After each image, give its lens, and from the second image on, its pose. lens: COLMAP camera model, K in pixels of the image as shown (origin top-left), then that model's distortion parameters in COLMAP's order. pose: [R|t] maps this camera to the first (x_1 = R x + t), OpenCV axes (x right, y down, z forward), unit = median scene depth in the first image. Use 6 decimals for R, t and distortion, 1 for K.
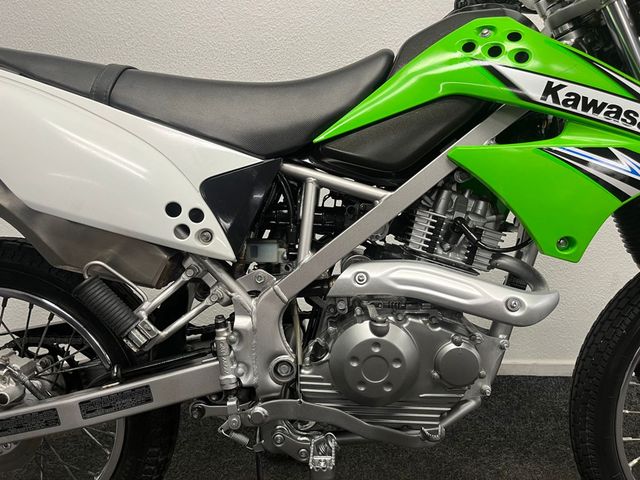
lens RADIAL K [[482.4, 0, 320.0], [0, 482.4, 240.0], [0, 0, 1]] dist [0.075725, -0.106879]
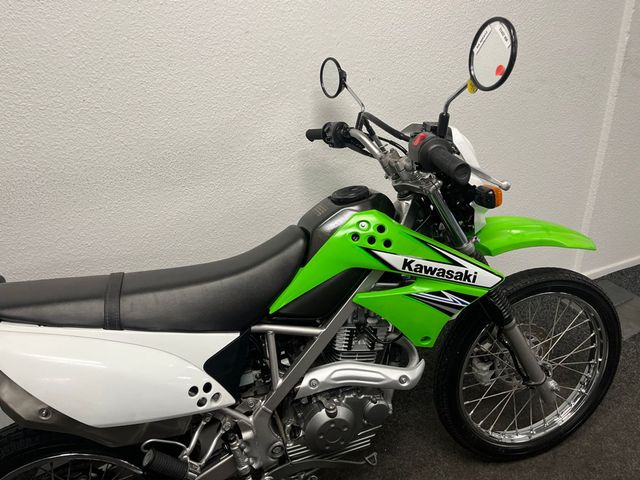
lens RADIAL K [[482.4, 0, 320.0], [0, 482.4, 240.0], [0, 0, 1]] dist [0.075725, -0.106879]
pose [[0.936103, -0.225825, 0.269654, -0.227099], [0.167002, 0.960103, 0.224303, -0.753402], [-0.309549, -0.164938, 0.936469, -0.433336]]
